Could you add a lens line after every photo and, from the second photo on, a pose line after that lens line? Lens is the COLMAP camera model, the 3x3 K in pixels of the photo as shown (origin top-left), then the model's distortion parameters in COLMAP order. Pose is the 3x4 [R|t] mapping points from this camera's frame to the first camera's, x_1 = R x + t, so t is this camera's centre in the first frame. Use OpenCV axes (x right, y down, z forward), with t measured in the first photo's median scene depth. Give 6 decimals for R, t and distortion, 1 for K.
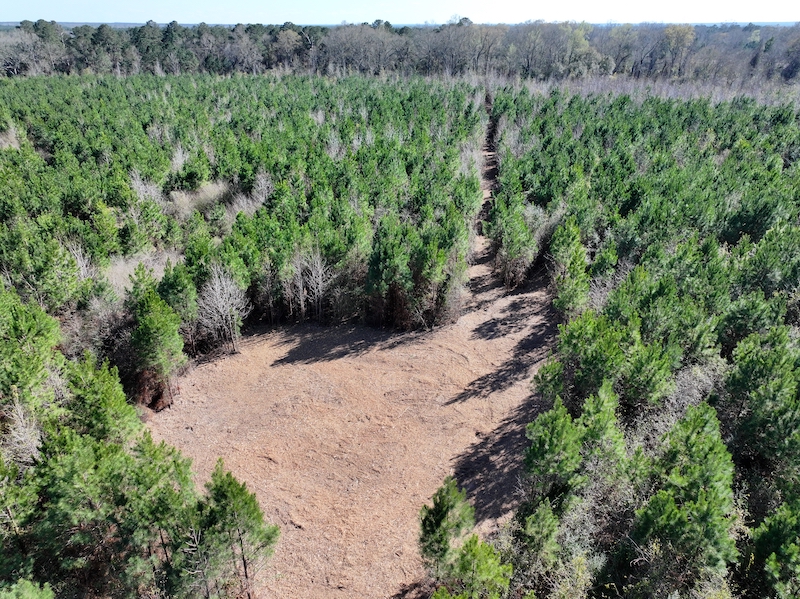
lens RADIAL K [[562.5, 0, 402.2], [0, 562.5, 299.7], [0, 0, 1]] dist [-0.005744, 0.021981]
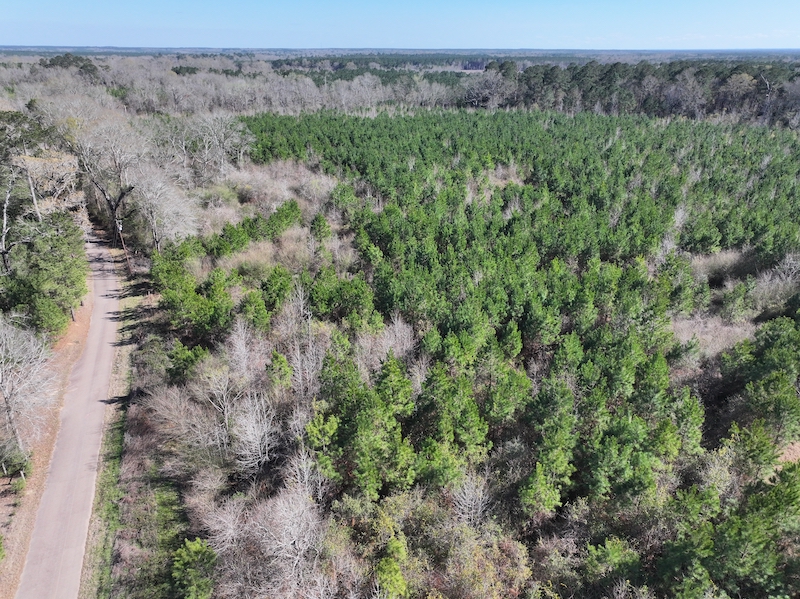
lens RADIAL K [[562.5, 0, 402.2], [0, 562.5, 299.7], [0, 0, 1]] dist [-0.005744, 0.021981]
pose [[0.816000, 0.237239, -0.527125, -0.393382], [-0.256615, 0.965789, 0.037421, -0.001979], [0.517969, 0.104733, 0.848963, -0.318070]]
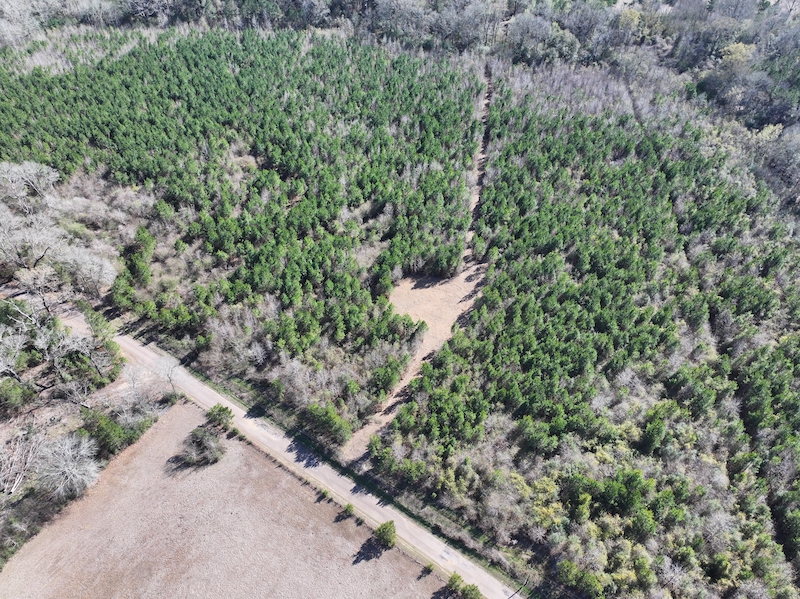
lens RADIAL K [[562.5, 0, 402.2], [0, 562.5, 299.7], [0, 0, 1]] dist [-0.005744, 0.021981]
pose [[0.999751, 0.018510, -0.012484, -0.210629], [-0.013881, 0.953290, 0.301739, -0.859121], [0.017486, -0.301490, 0.953309, -2.354618]]
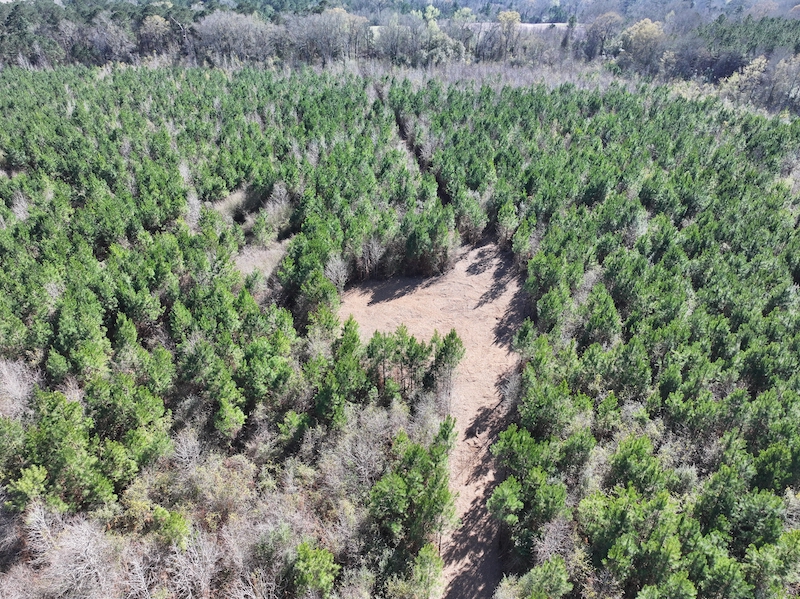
lens RADIAL K [[562.5, 0, 402.2], [0, 562.5, 299.7], [0, 0, 1]] dist [-0.005744, 0.021981]
pose [[0.957815, -0.145074, 0.248082, -0.499379], [0.126073, 0.987846, 0.090919, -0.041064], [-0.258257, -0.055807, 0.964463, -0.629079]]
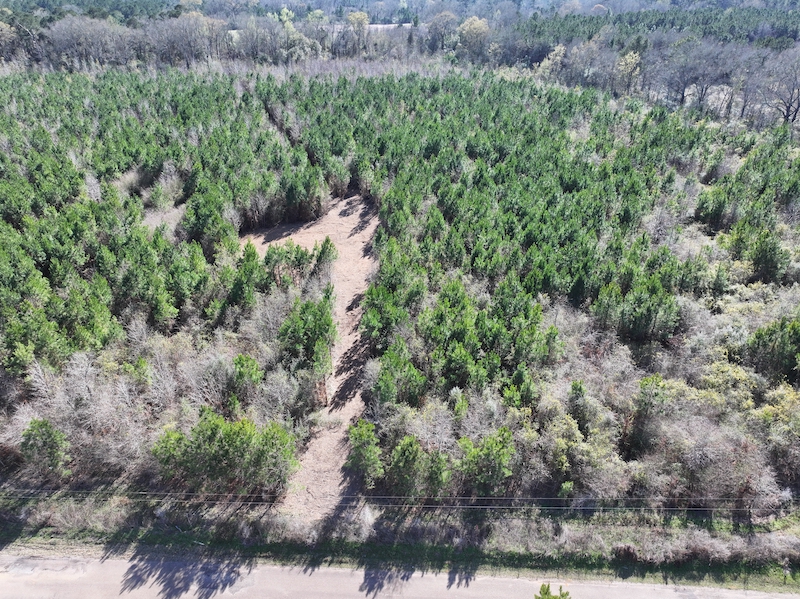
lens RADIAL K [[562.5, 0, 402.2], [0, 562.5, 299.7], [0, 0, 1]] dist [-0.005744, 0.021981]
pose [[0.868369, -0.251738, 0.427274, -0.657595], [0.222033, 0.967759, 0.118929, 0.164626], [-0.443437, -0.008405, 0.896266, -1.056925]]
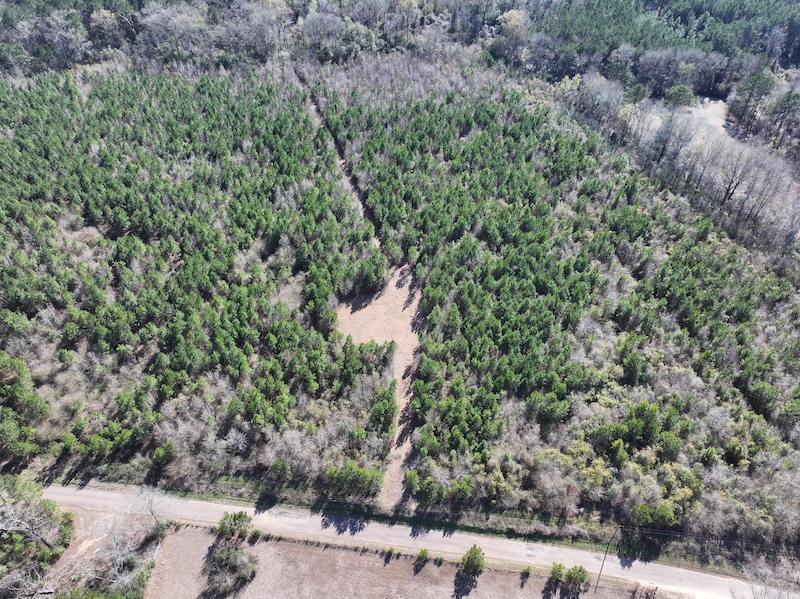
lens RADIAL K [[562.5, 0, 402.2], [0, 562.5, 299.7], [0, 0, 1]] dist [-0.005744, 0.021981]
pose [[0.901034, -0.300770, 0.312531, -0.918635], [0.190321, 0.921616, 0.338234, -1.009782], [-0.389764, -0.245279, 0.887650, -2.072005]]
